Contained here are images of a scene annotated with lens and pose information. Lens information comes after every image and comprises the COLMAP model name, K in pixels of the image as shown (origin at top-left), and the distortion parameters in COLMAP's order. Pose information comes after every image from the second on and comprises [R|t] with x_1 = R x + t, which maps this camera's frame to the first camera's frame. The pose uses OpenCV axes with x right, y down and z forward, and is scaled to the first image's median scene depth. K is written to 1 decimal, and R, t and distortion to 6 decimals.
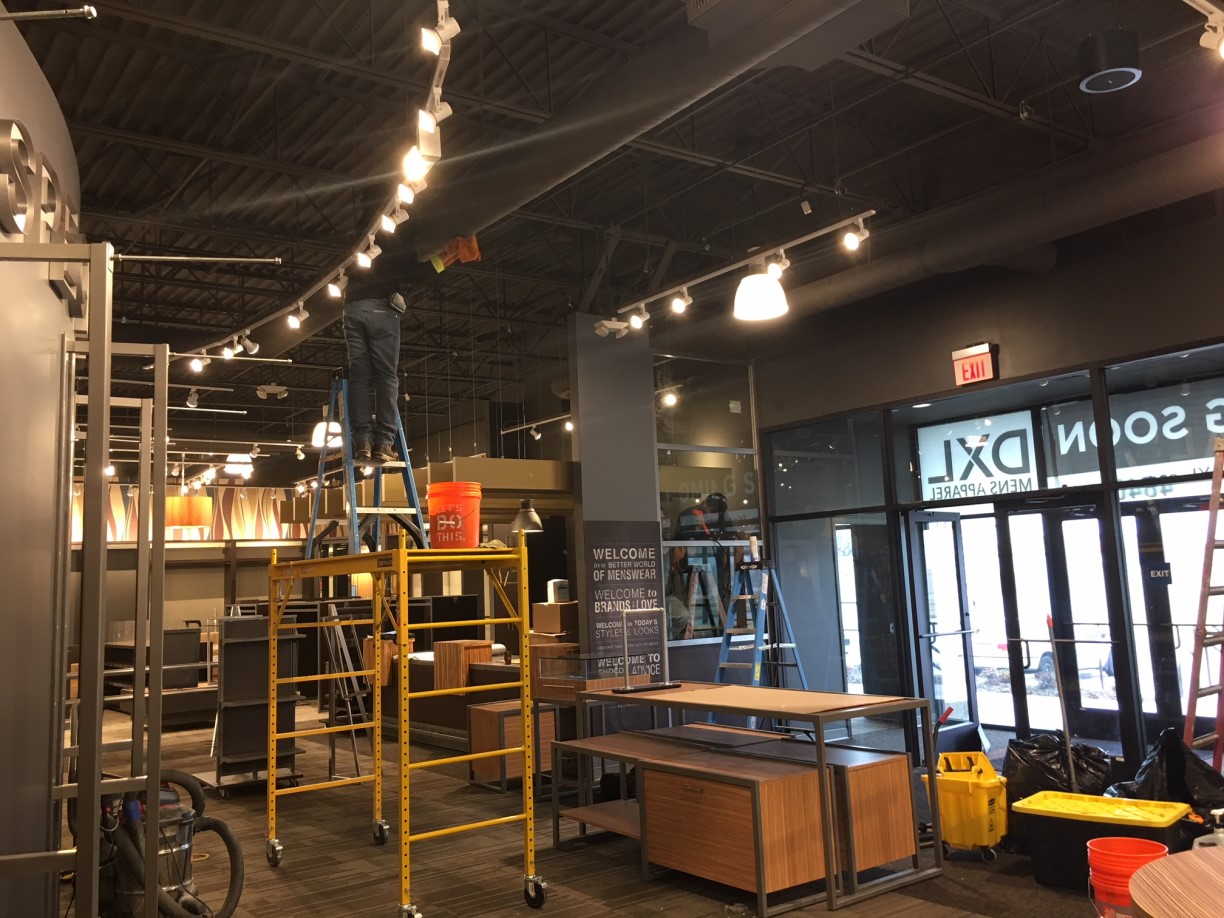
lens RADIAL K [[1031.2, 0, 596.0], [0, 1031.2, 447.2], [0, 0, 1]] dist [0.075460, -0.095752]
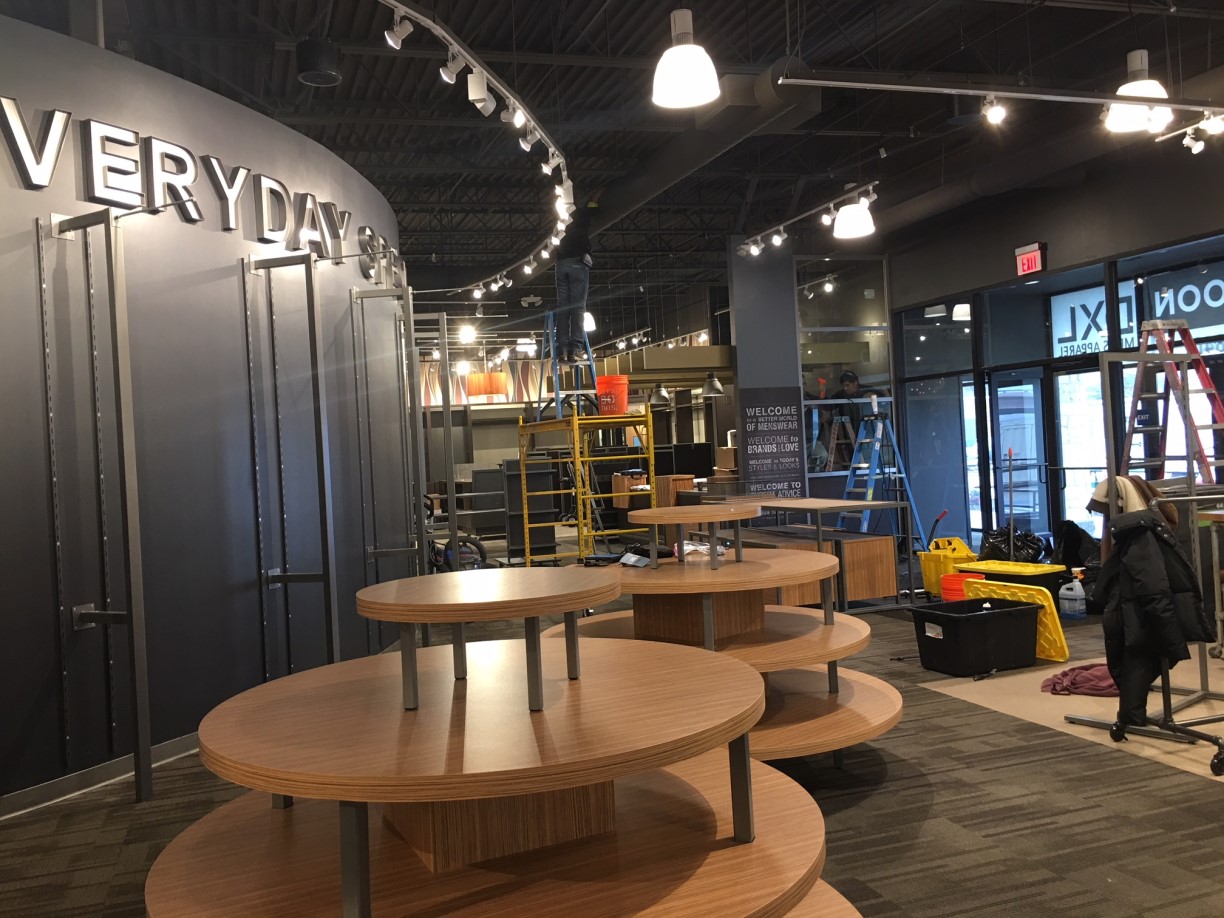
lens RADIAL K [[1031.2, 0, 596.0], [0, 1031.2, 447.2], [0, 0, 1]] dist [0.075460, -0.095752]
pose [[0.956250, -0.013440, -0.292243, 0.204208], [0.055614, 0.989080, 0.136487, -0.050314], [0.287217, -0.146769, 0.946555, -0.379754]]
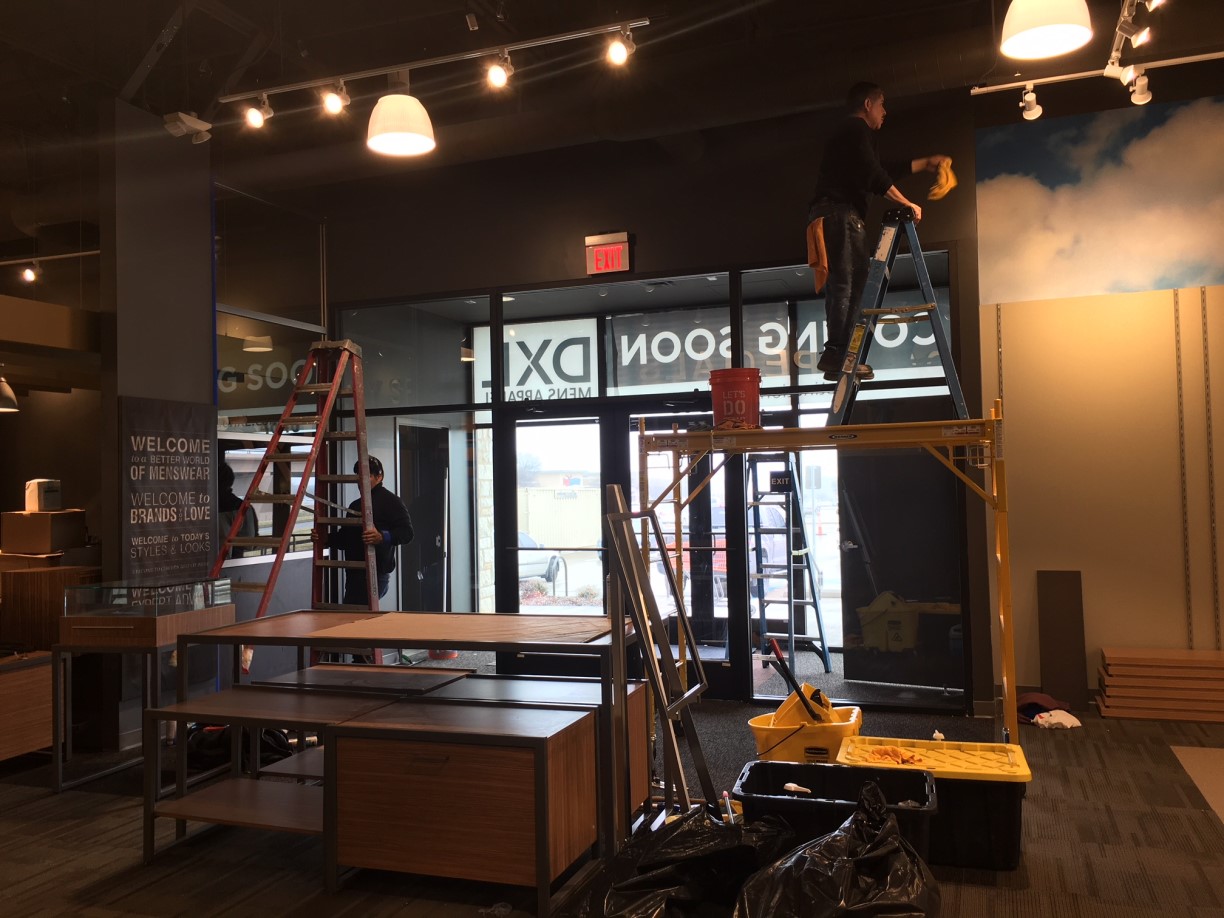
lens RADIAL K [[1031.2, 0, 596.0], [0, 1031.2, 447.2], [0, 0, 1]] dist [0.075460, -0.095752]
pose [[0.834141, 0.041378, 0.549997, -0.127295], [-0.083620, 0.995143, 0.051952, 0.040235], [-0.545176, -0.089326, 0.833549, 0.210949]]
